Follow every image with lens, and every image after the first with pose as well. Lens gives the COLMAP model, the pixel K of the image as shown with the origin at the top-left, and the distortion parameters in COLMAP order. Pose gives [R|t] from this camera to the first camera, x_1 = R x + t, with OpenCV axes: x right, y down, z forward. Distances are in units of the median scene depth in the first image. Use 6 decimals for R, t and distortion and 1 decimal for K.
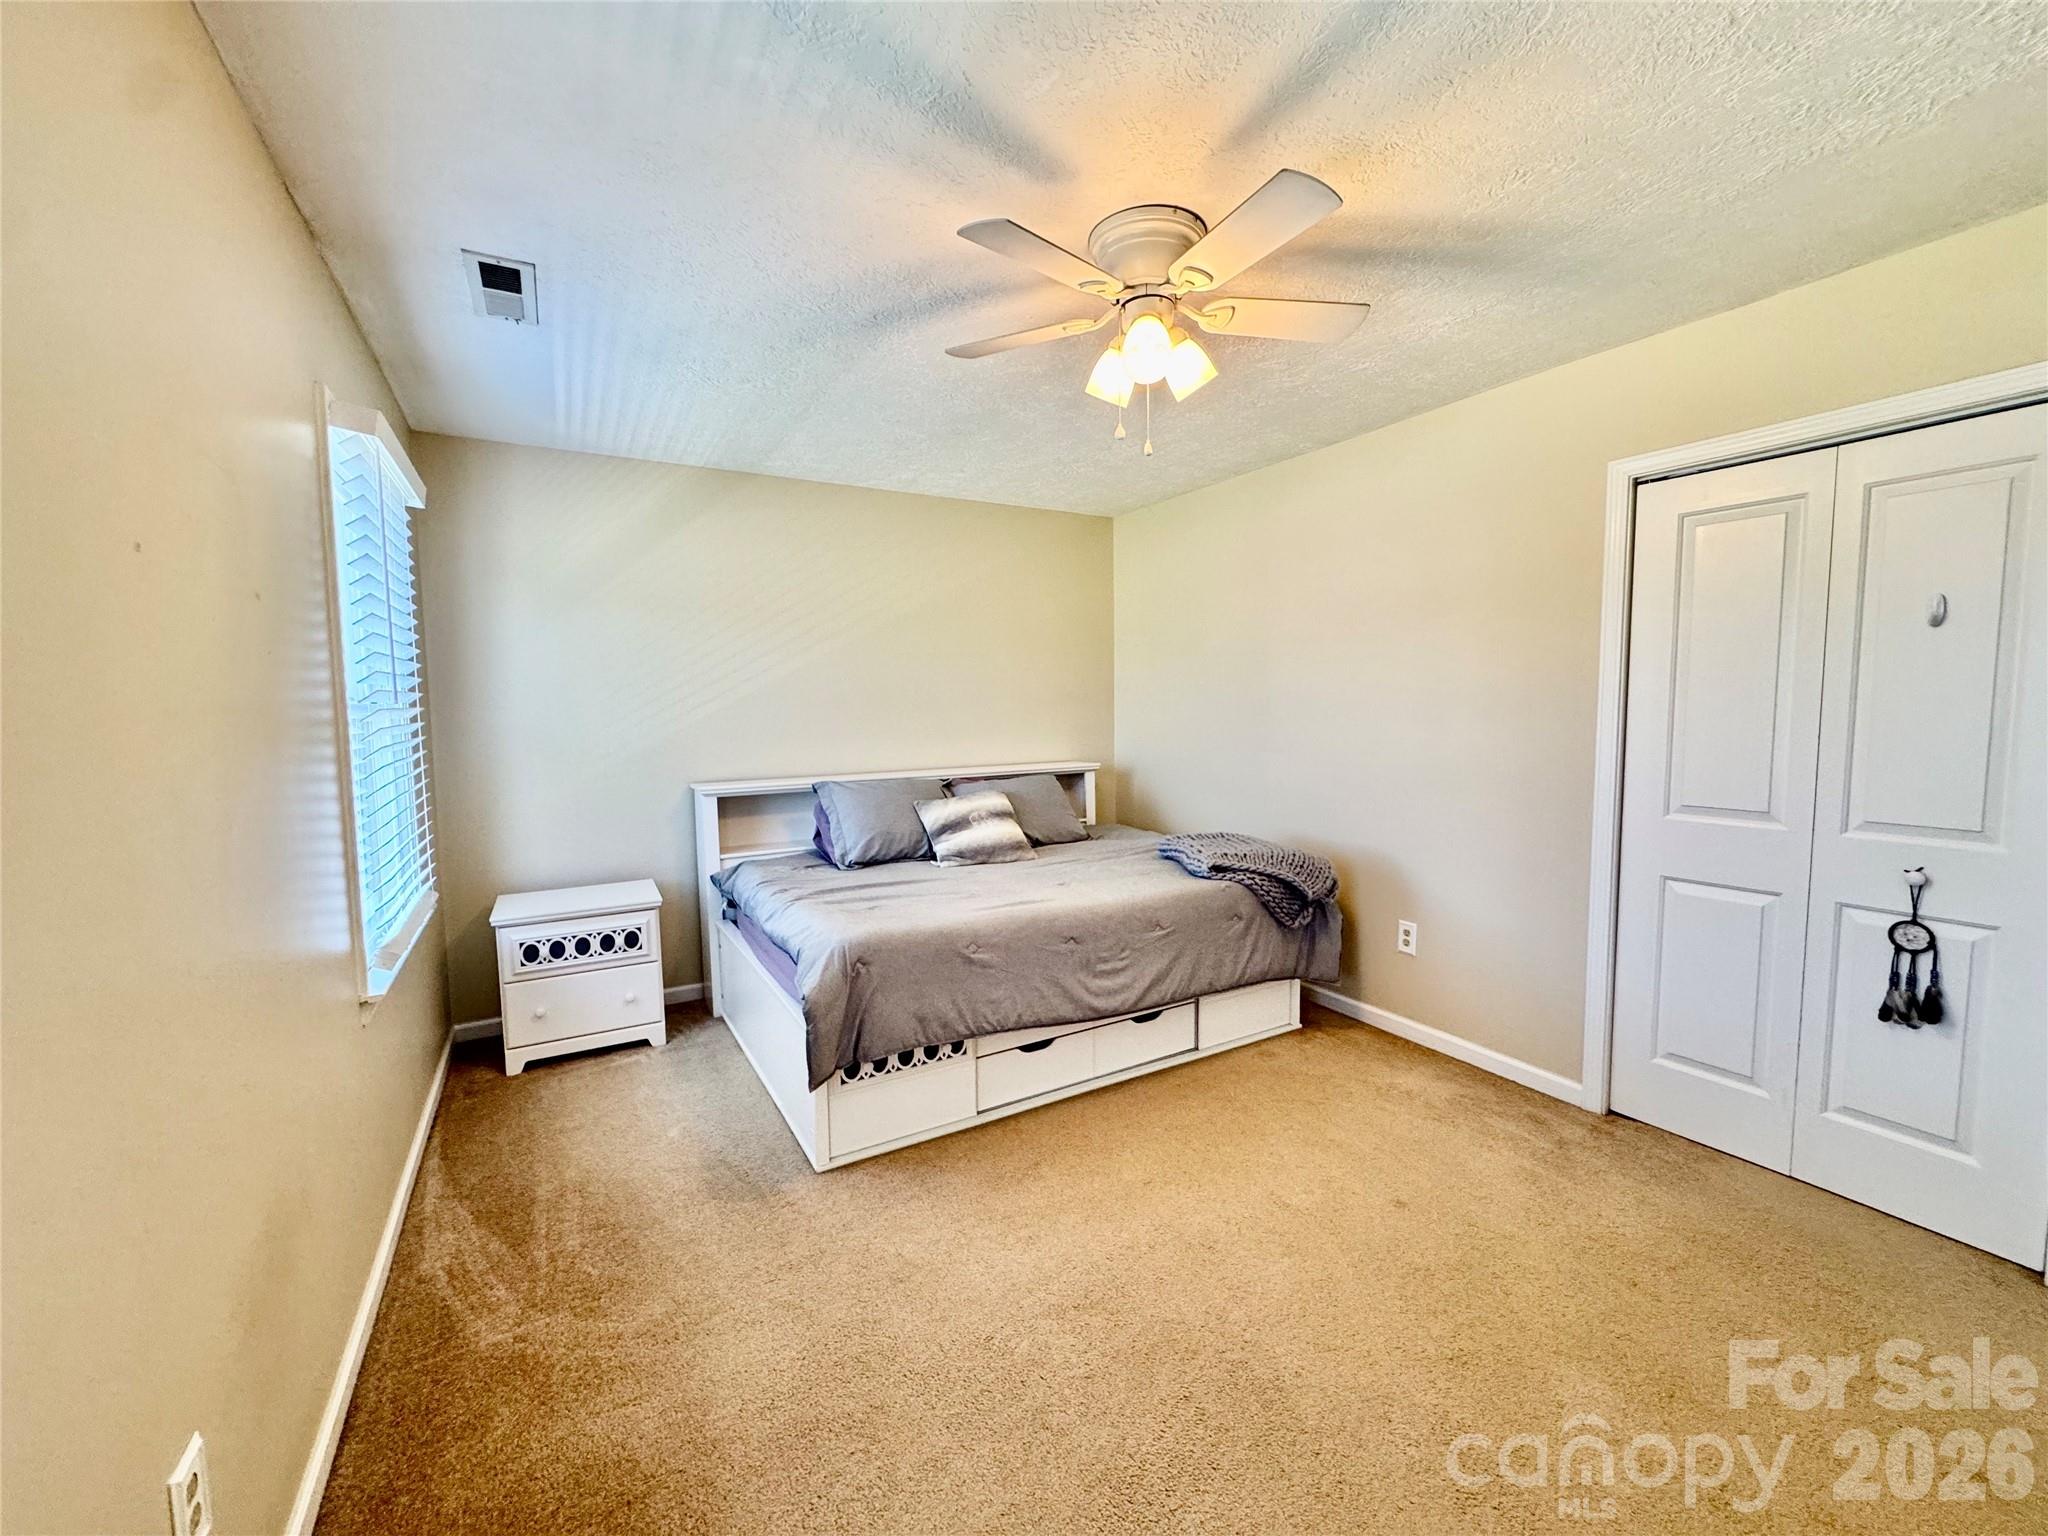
lens RADIAL K [[813.1, 0, 1026.1], [0, 813.1, 763.5], [0, 0, 1]] dist [-0.006728, 0.000756]
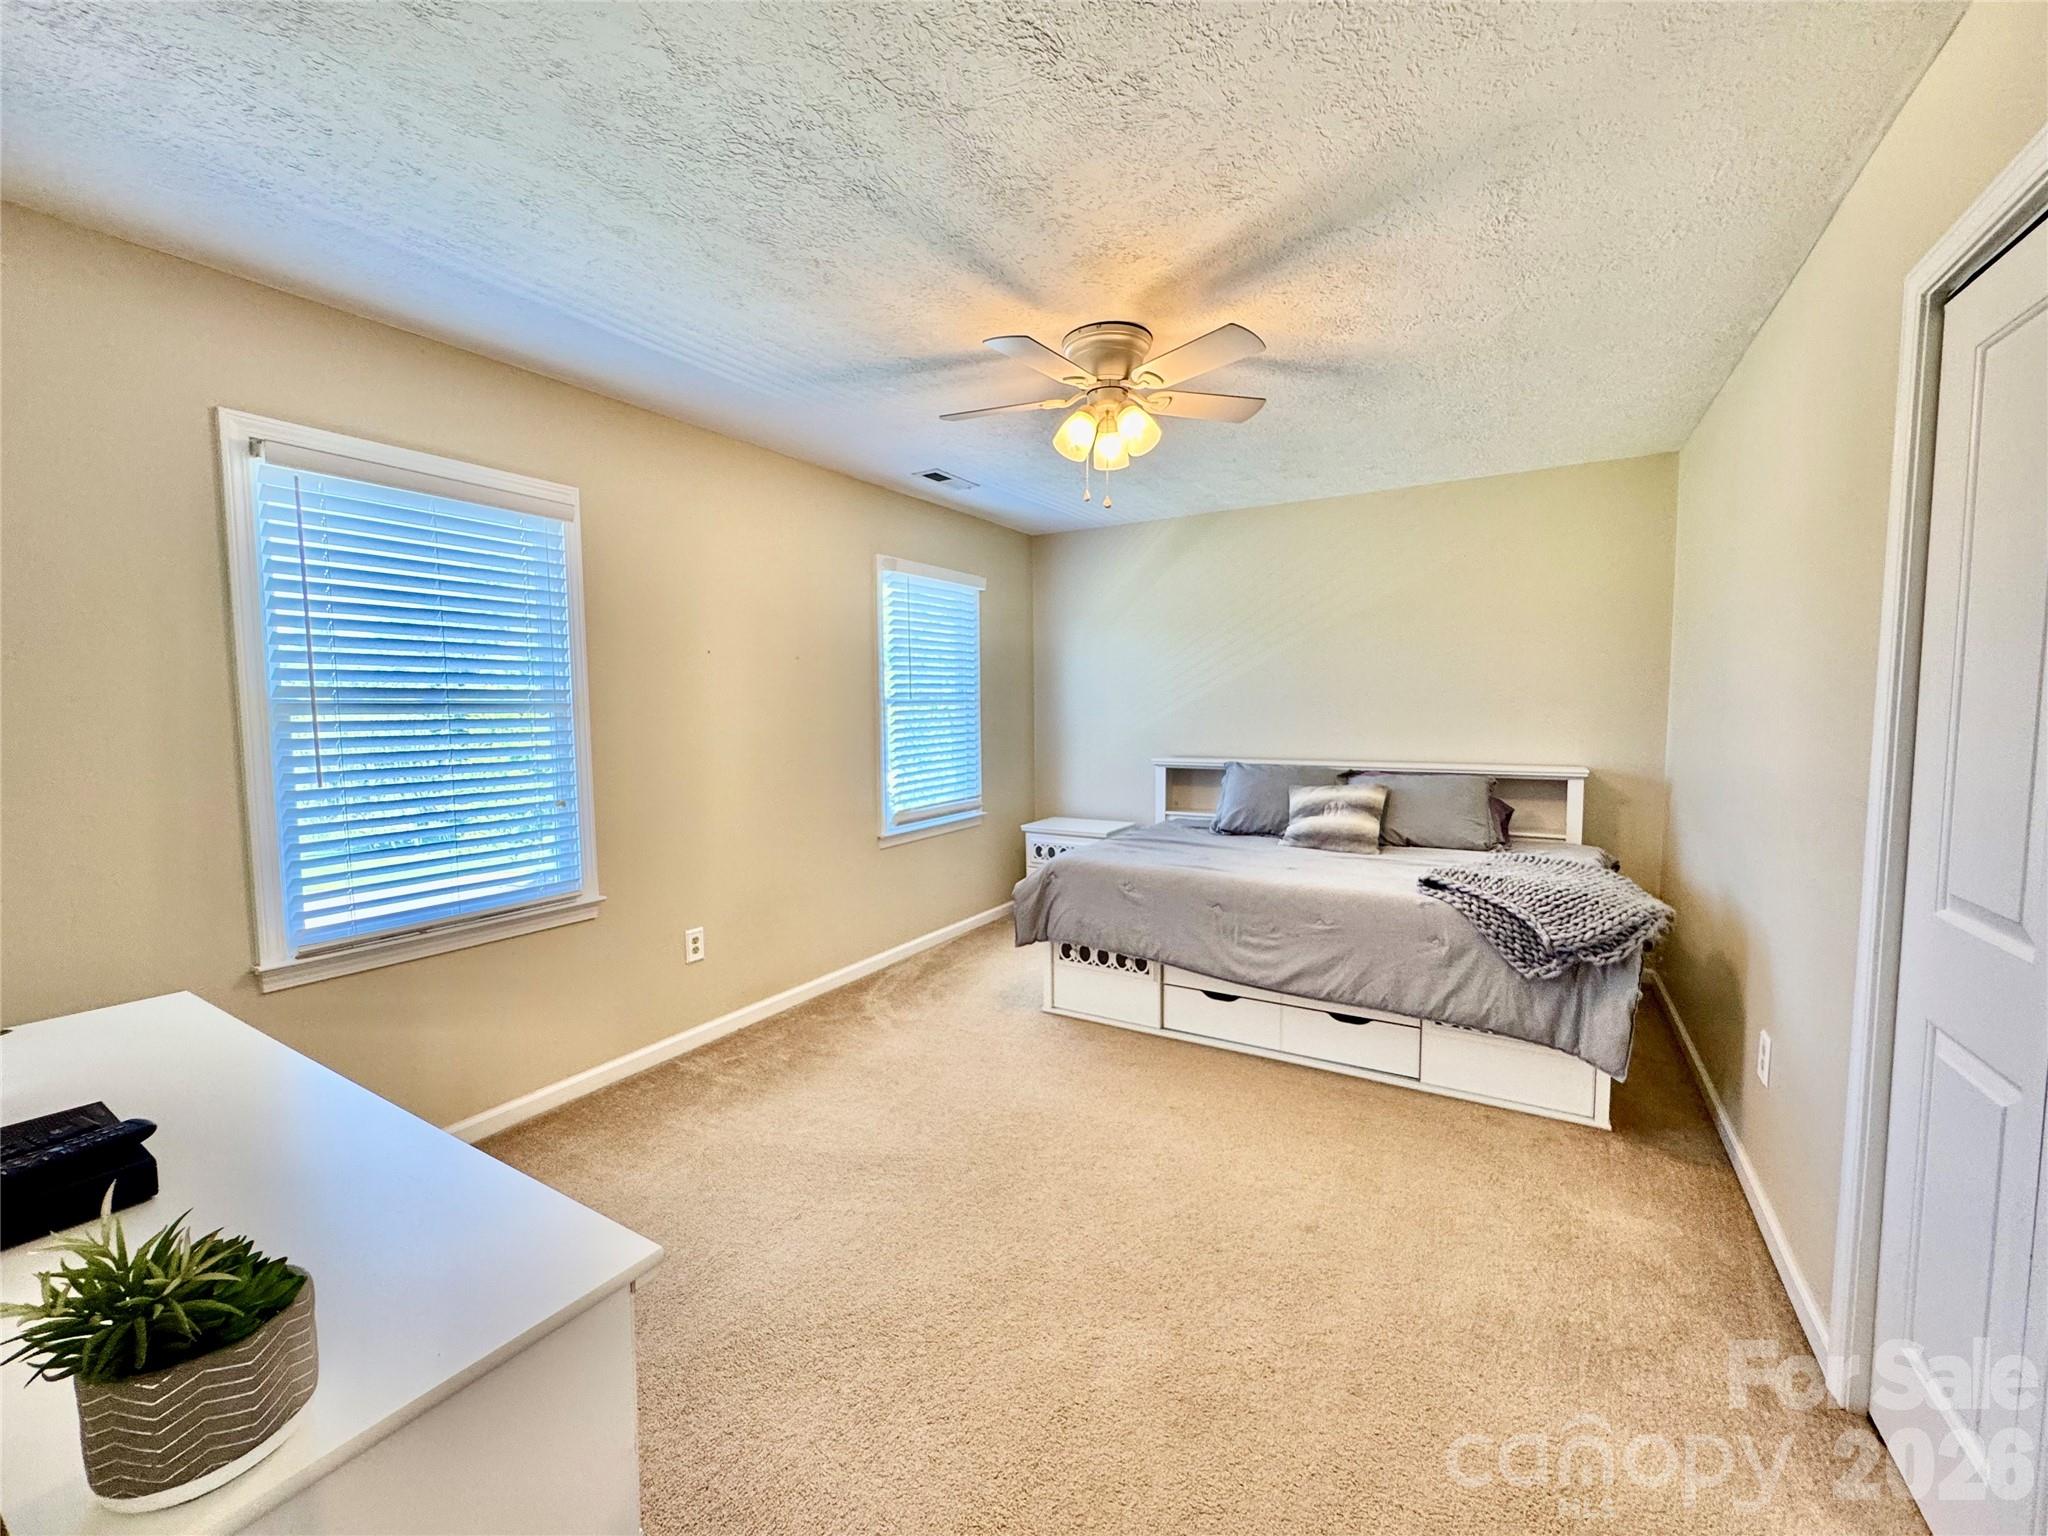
lens RADIAL K [[813.1, 0, 1018.9], [0, 813.1, 765.0], [0, 0, 1]] dist [-0.006728, 0.000756]
pose [[0.486530, 0.073688, -0.870551, 0.873936], [-0.059945, 0.996904, 0.050882, -0.021115], [0.871605, 0.027430, 0.489441, 0.182461]]
